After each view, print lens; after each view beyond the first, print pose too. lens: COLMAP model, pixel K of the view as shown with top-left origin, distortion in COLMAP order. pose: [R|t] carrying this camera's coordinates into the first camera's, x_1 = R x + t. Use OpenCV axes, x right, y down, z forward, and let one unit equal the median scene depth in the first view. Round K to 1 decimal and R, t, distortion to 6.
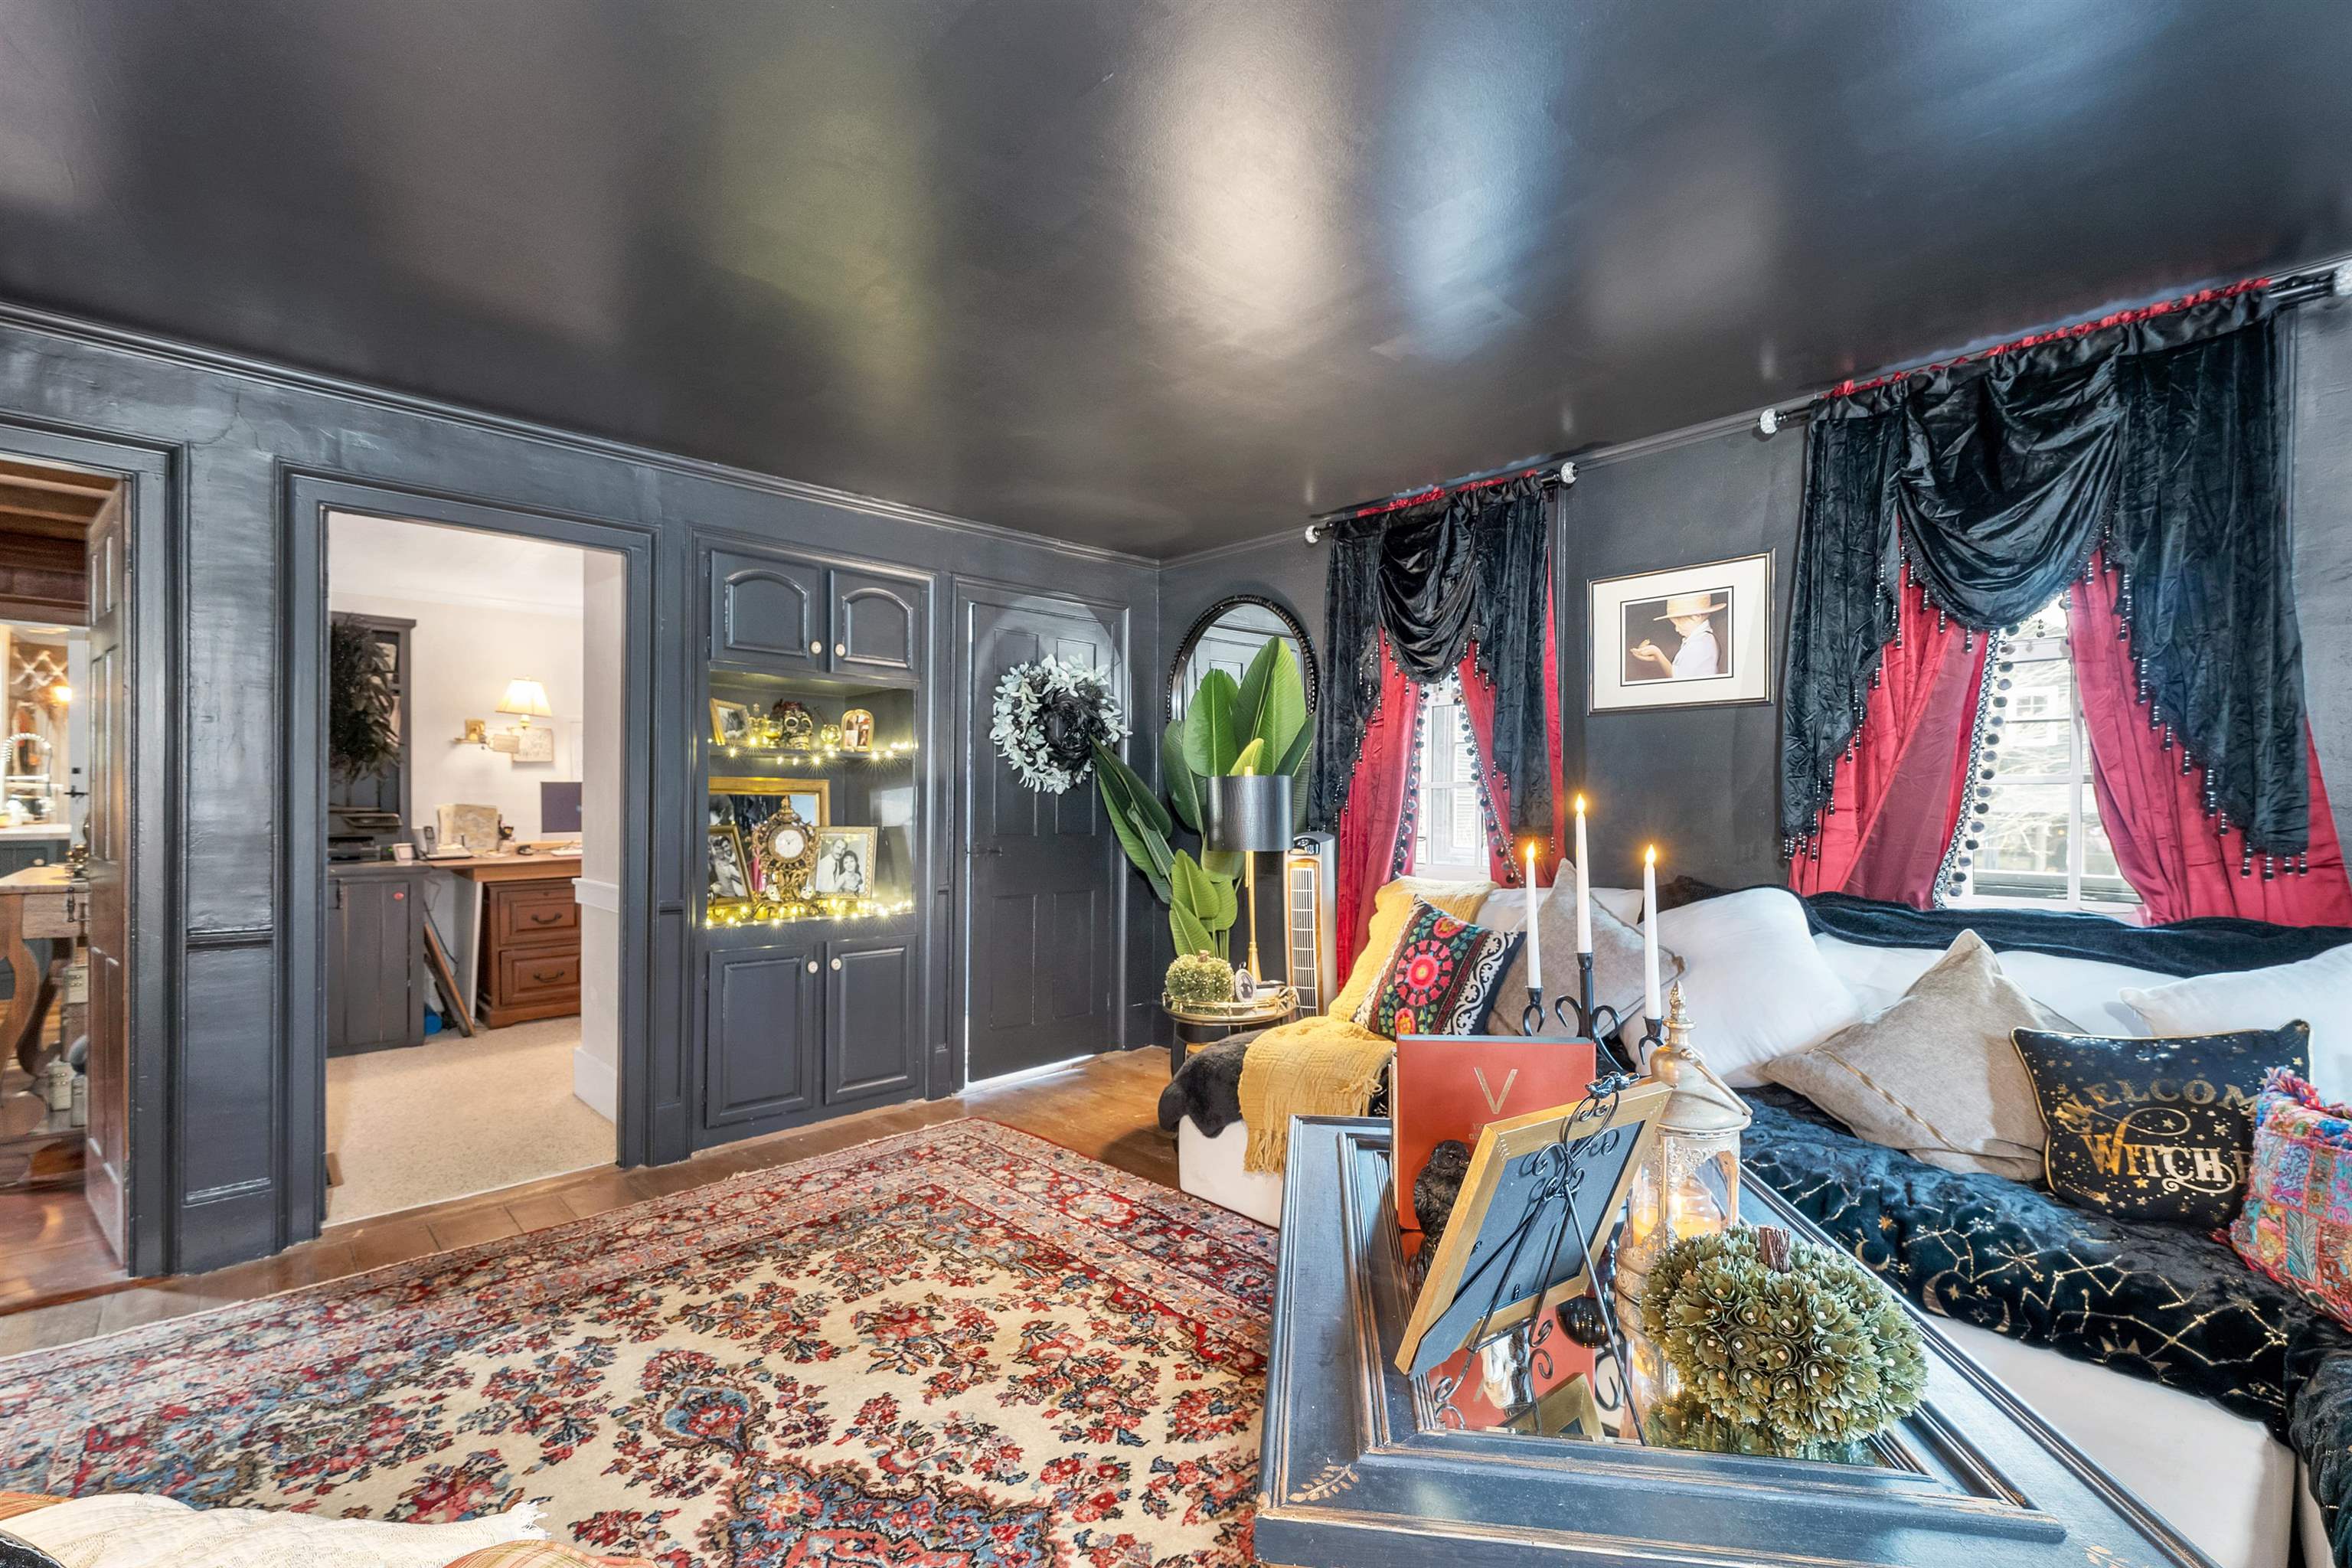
lens RADIAL K [[996.0, 0, 1180.3], [0, 996.0, 800.7], [0, 0, 1]] dist [0.003129, 0.000415]
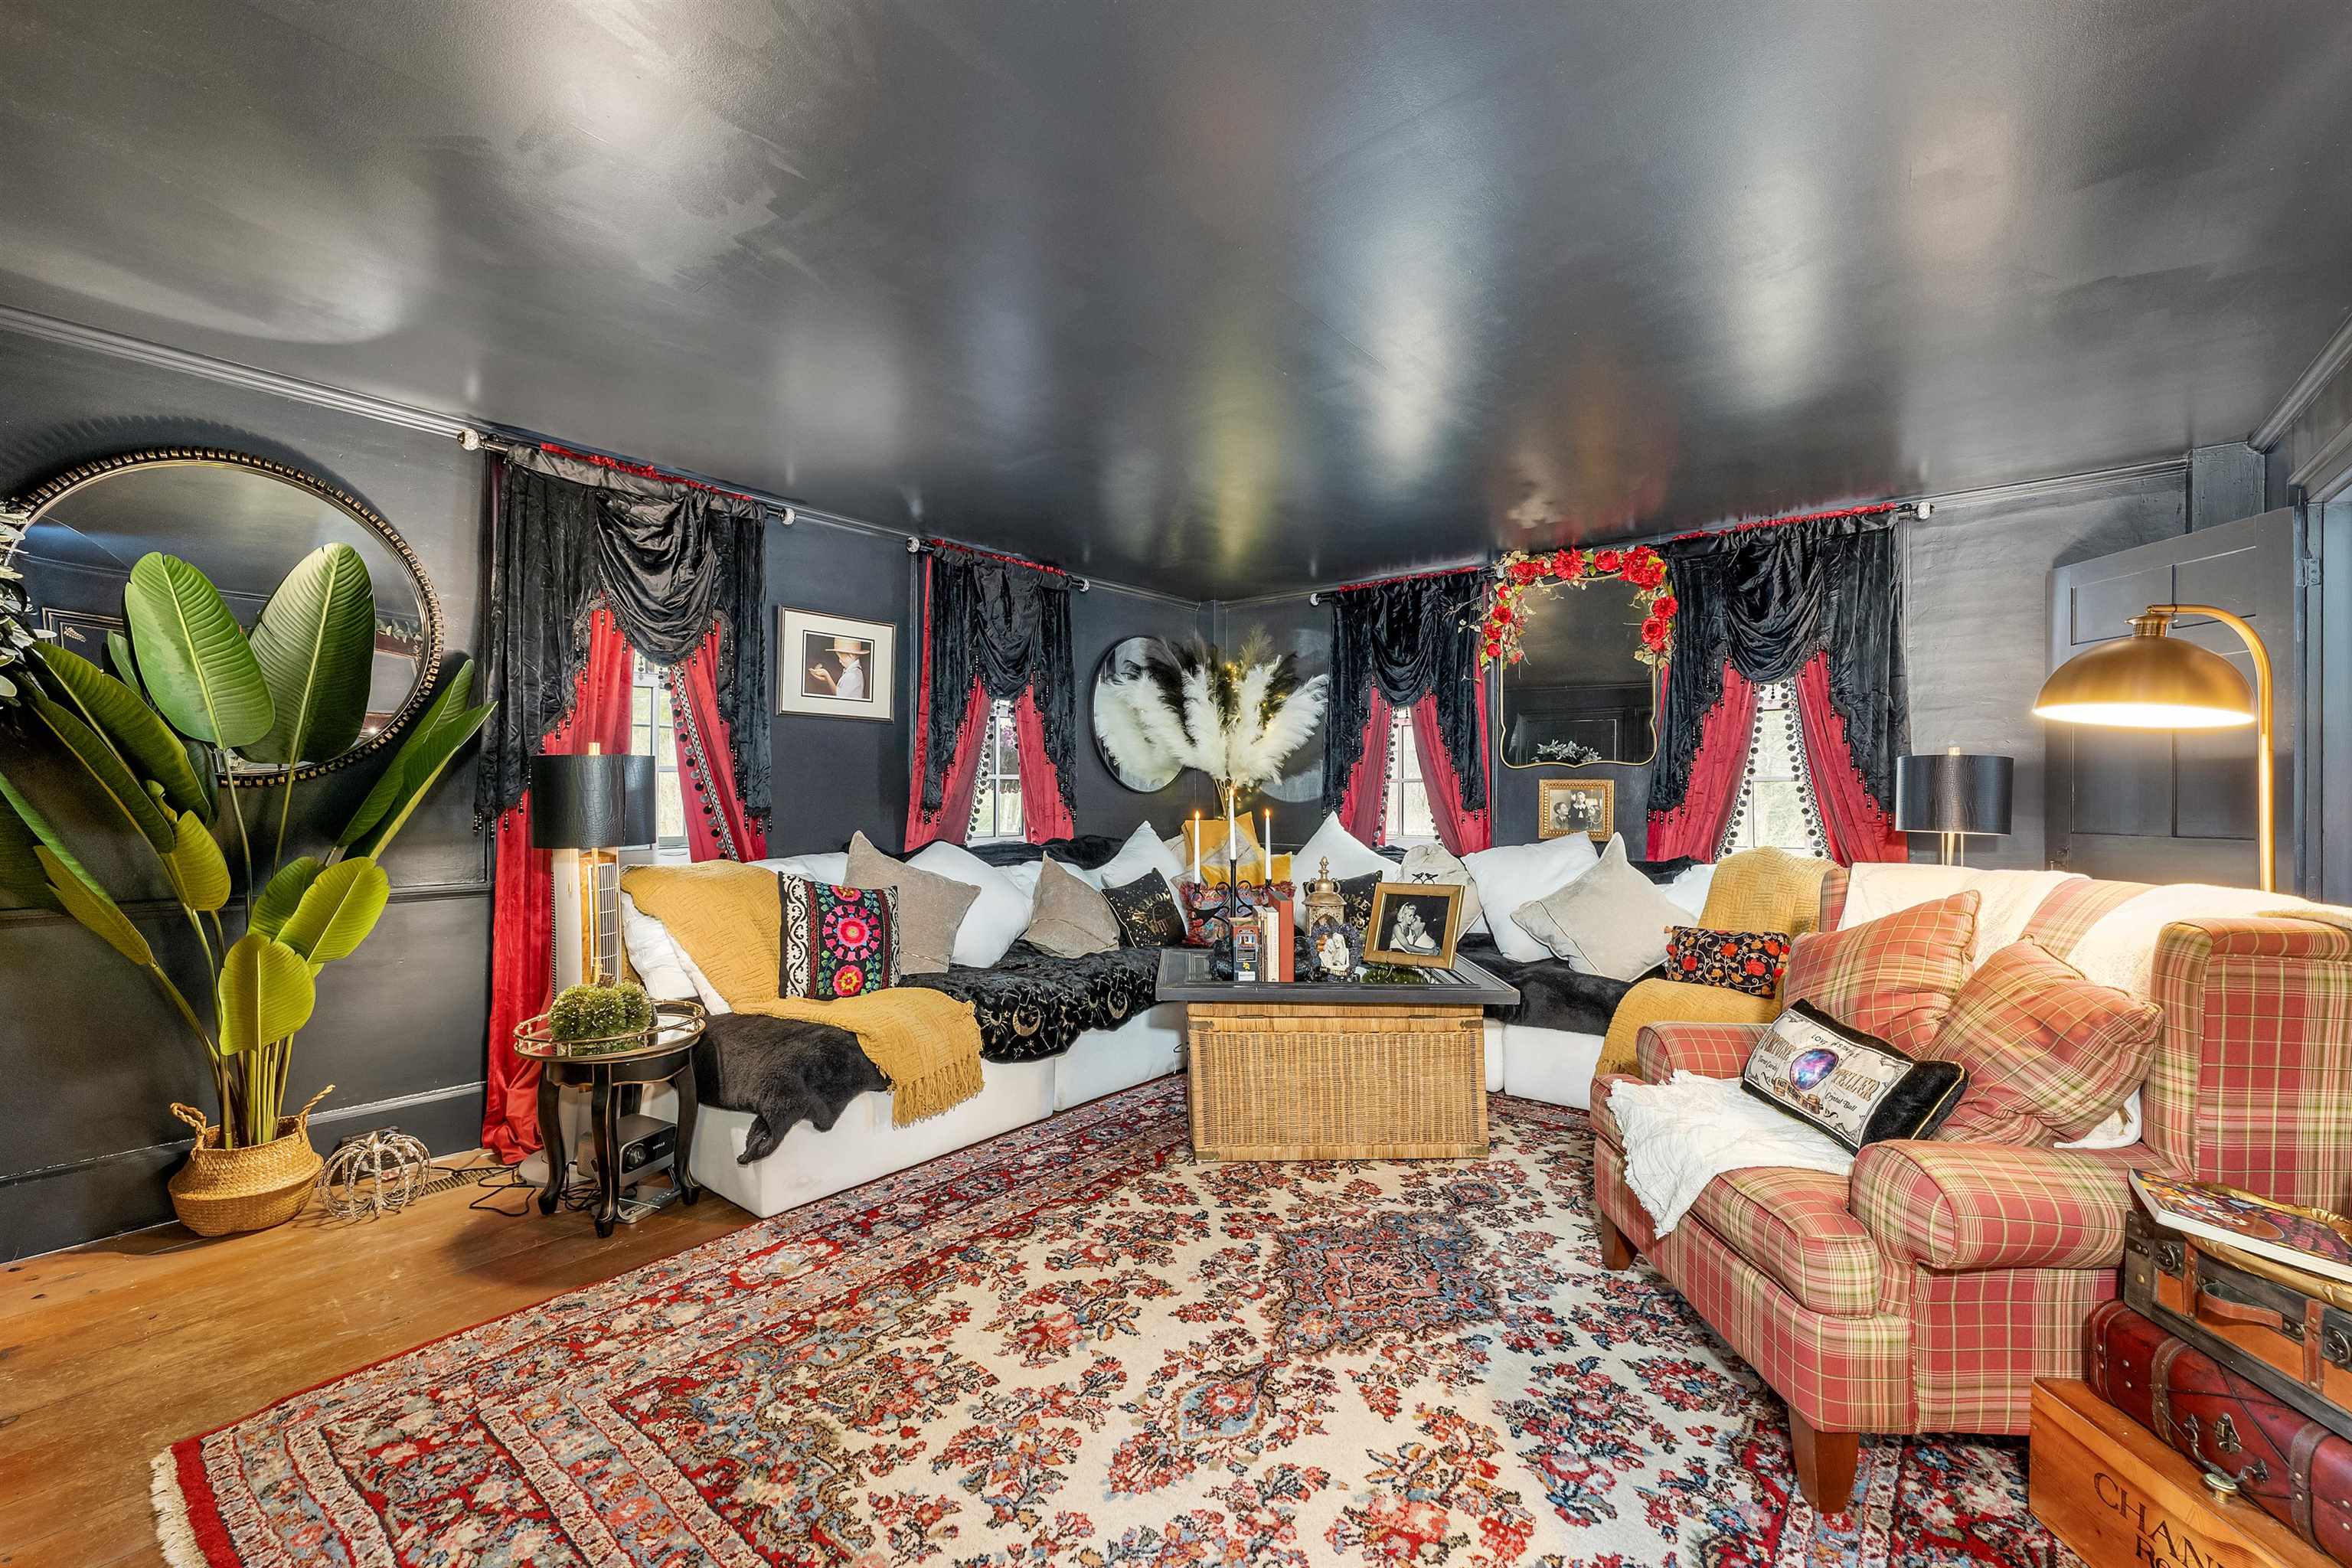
lens RADIAL K [[920.3, 0, 1180.2], [0, 920.3, 784.7], [0, 0, 1]] dist [-0.001729, -0.000103]
pose [[-0.096277, 0.002383, 0.995352, -1.172264], [-0.006838, 0.999972, -0.003056, -0.002655], [-0.995331, -0.007100, -0.096258, 0.960766]]
